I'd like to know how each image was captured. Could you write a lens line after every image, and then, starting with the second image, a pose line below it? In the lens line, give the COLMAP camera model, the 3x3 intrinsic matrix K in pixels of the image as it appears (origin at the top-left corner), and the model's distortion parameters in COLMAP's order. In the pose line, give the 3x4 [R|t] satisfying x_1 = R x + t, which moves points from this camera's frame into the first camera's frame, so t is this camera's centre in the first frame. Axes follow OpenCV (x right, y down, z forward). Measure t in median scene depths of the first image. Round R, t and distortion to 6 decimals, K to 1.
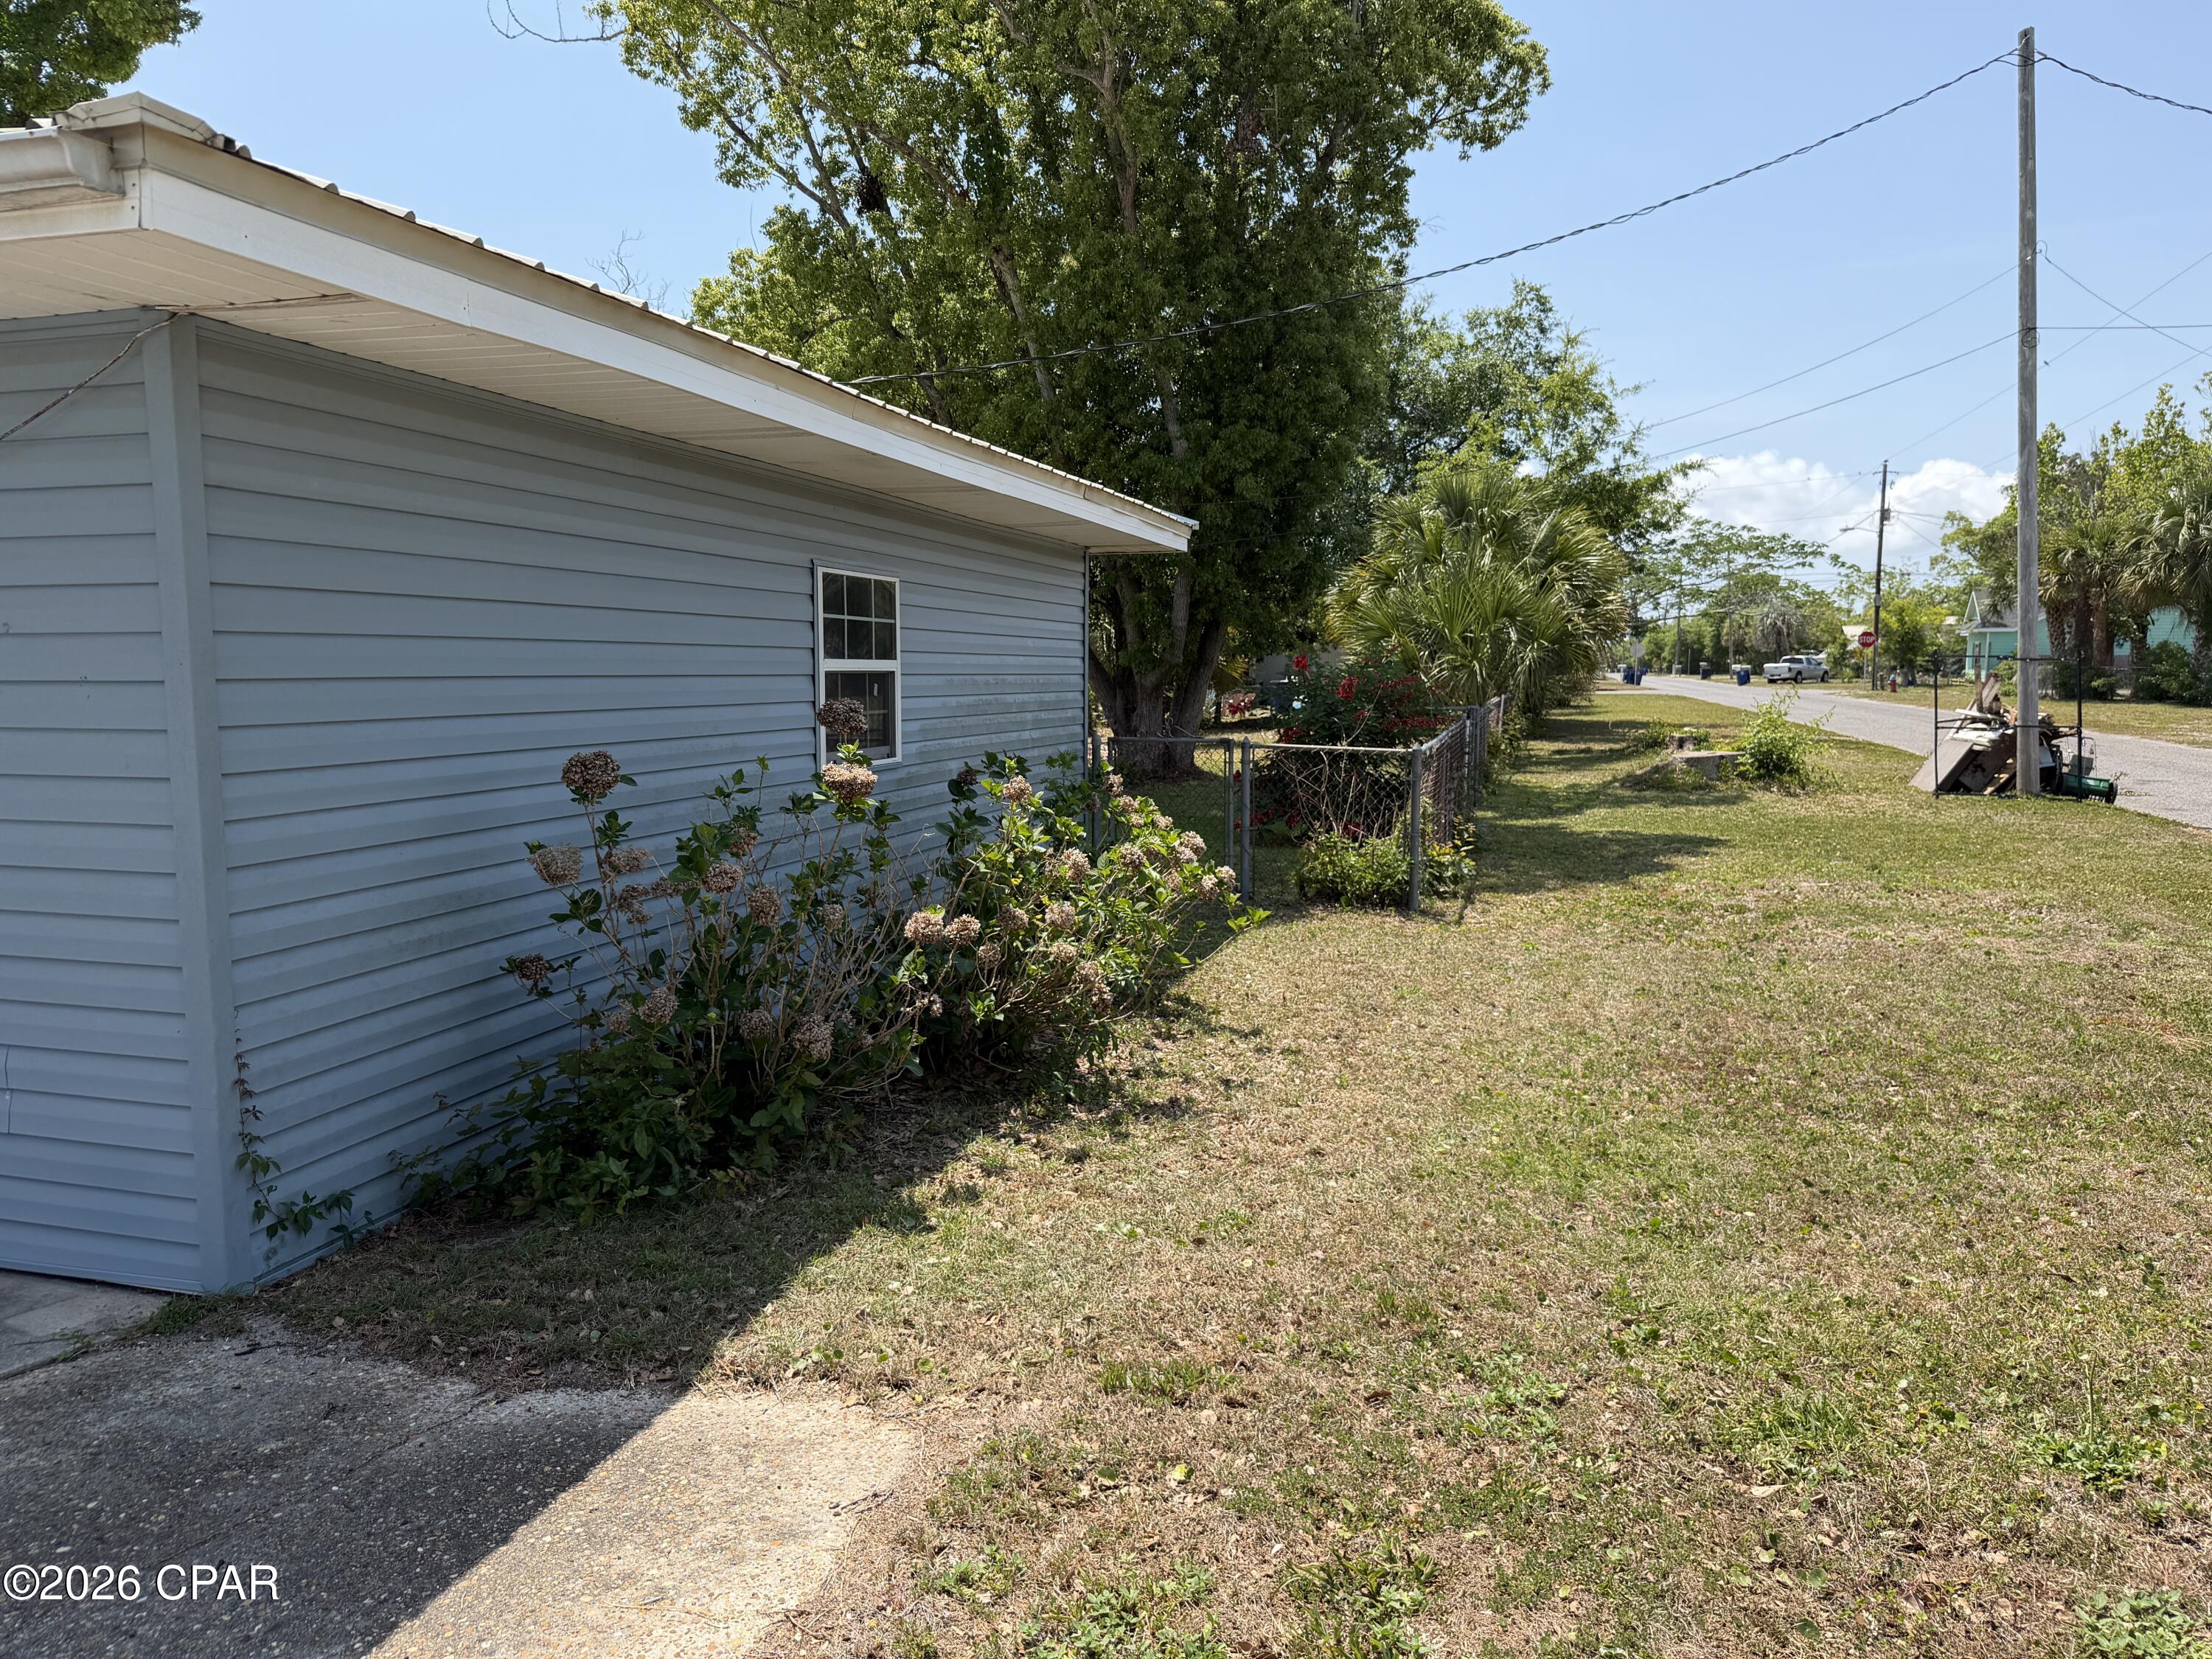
lens RADIAL K [[1550.4, 0, 1109.8], [0, 1550.4, 841.5], [0, 0, 1]] dist [0.080568, -0.120930]
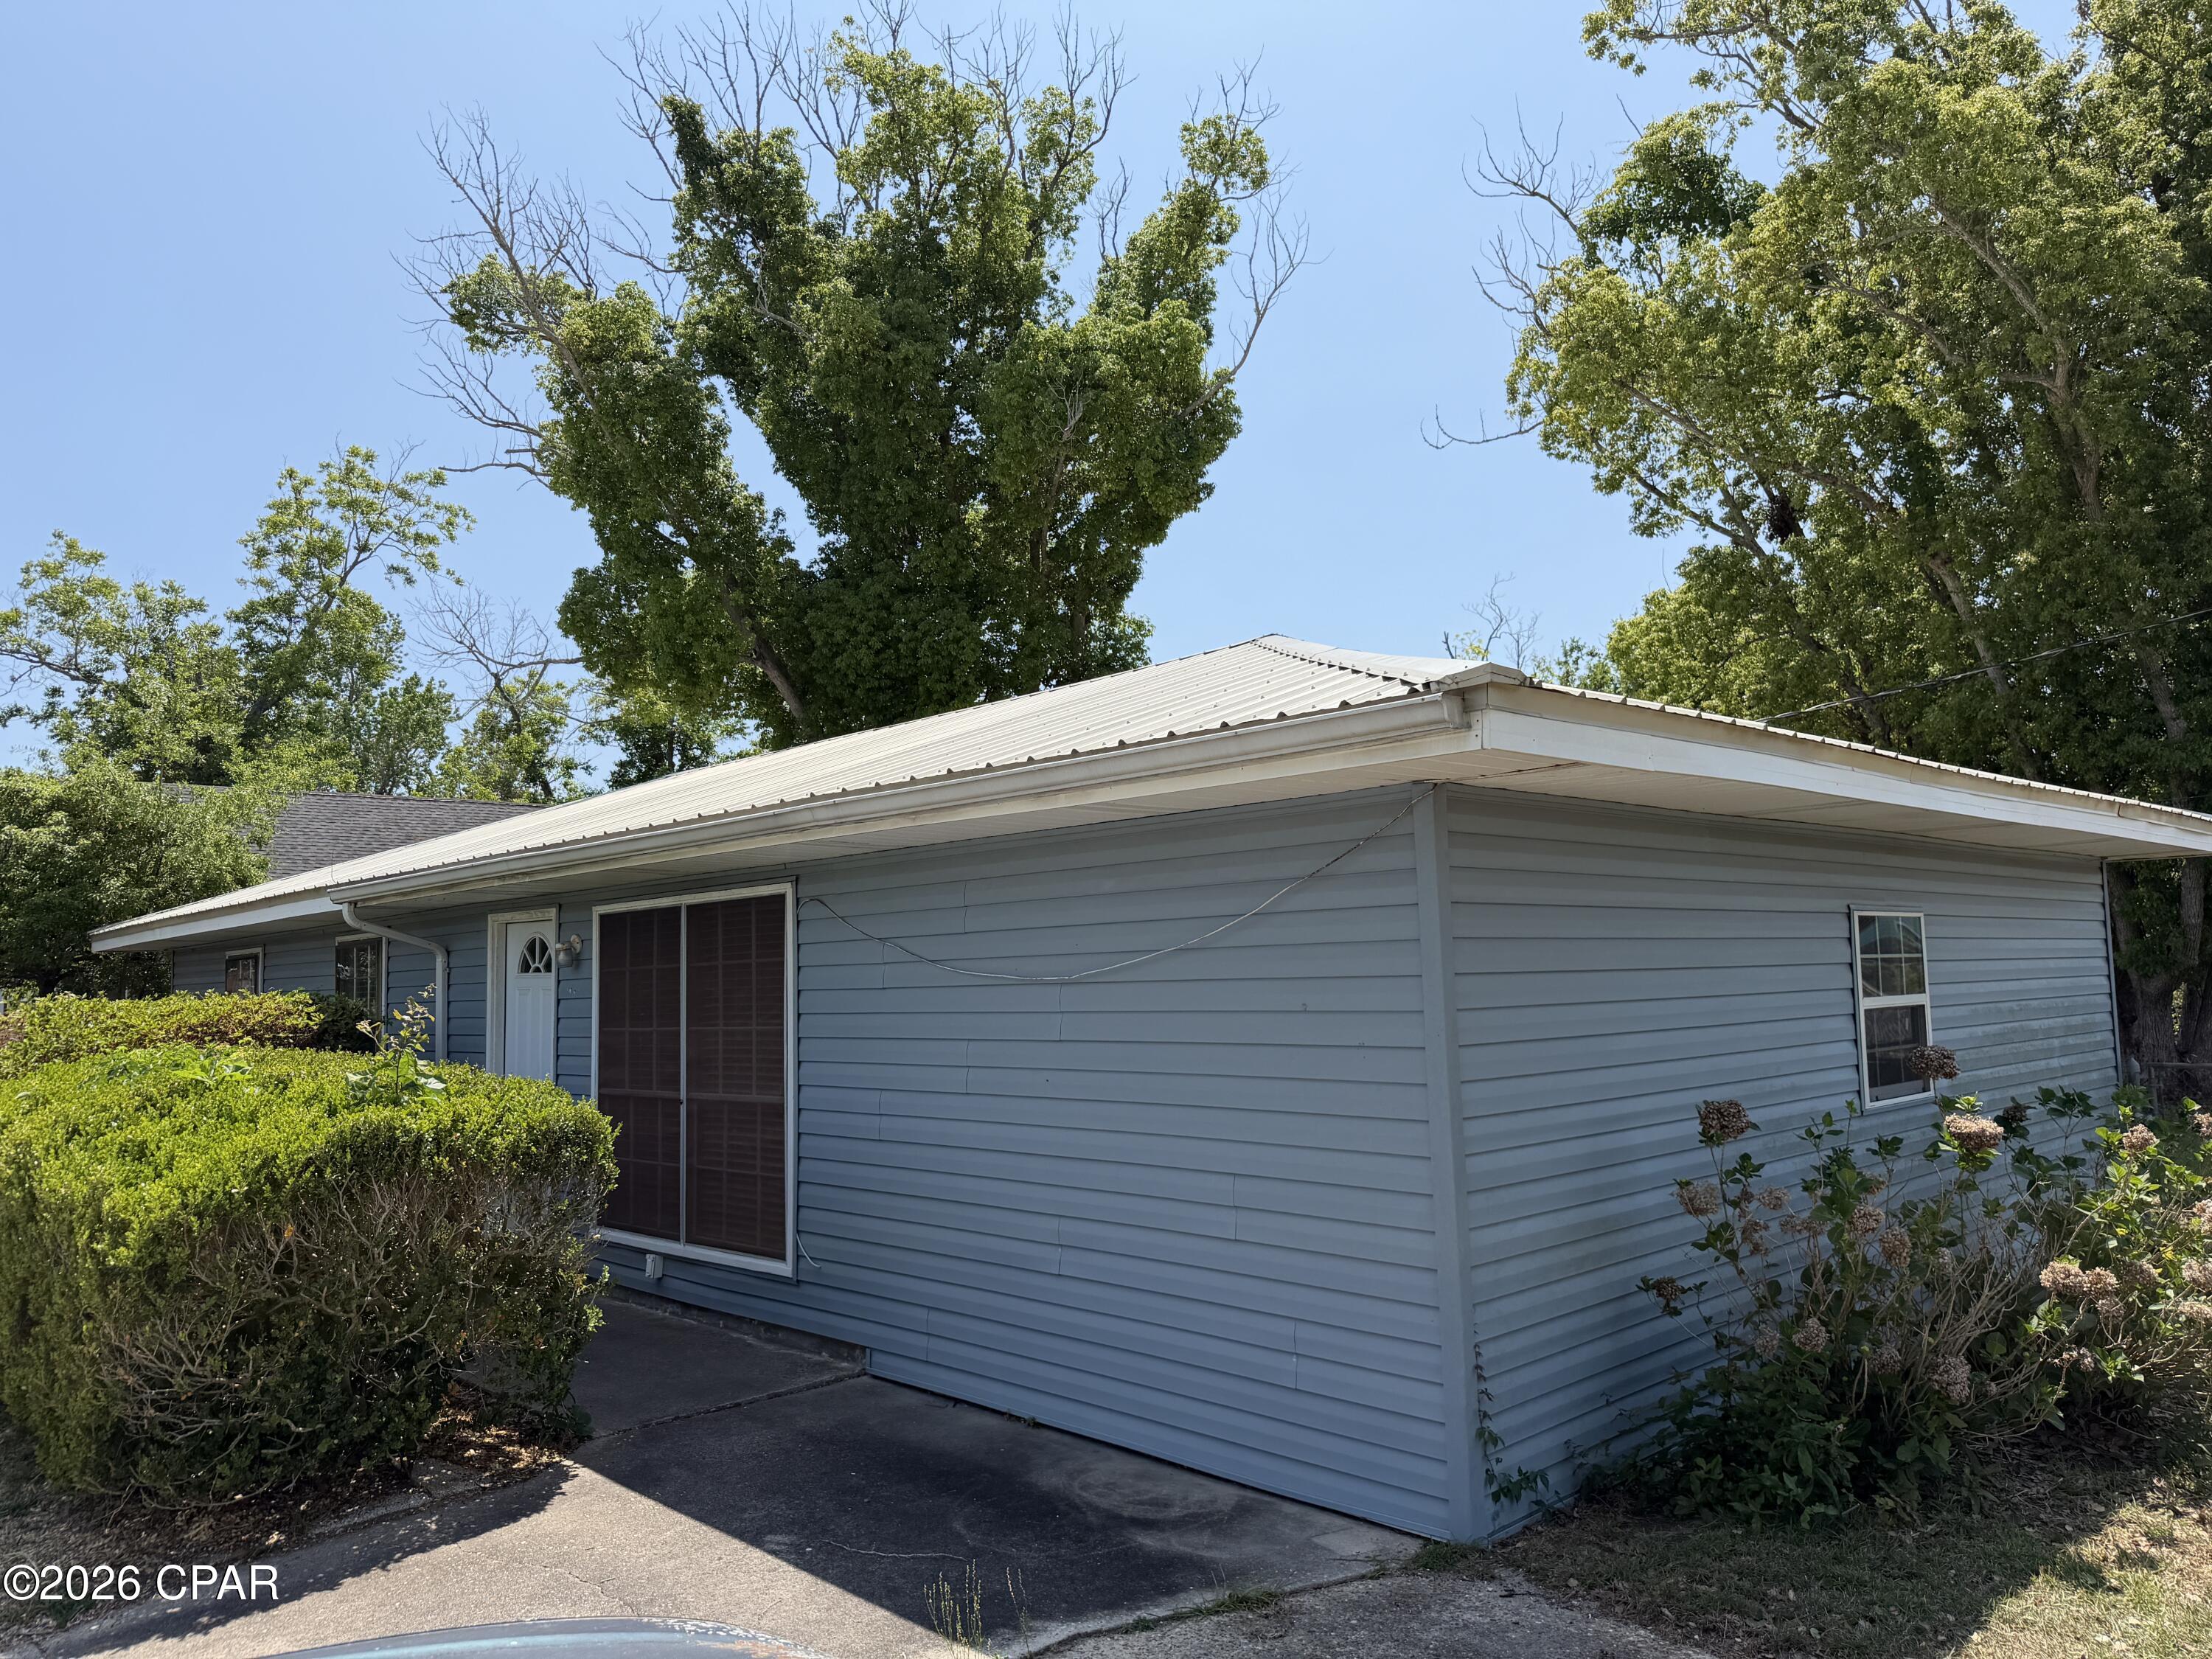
lens RADIAL K [[1564.9, 0, 1110.4], [0, 1564.9, 821.6], [0, 0, 1]] dist [-0.005220, -0.004432]
pose [[0.855921, -0.075952, -0.511498, -0.104960], [-0.031257, 0.979747, -0.197785, -0.015399], [0.516160, 0.185277, 0.836212, -0.231757]]
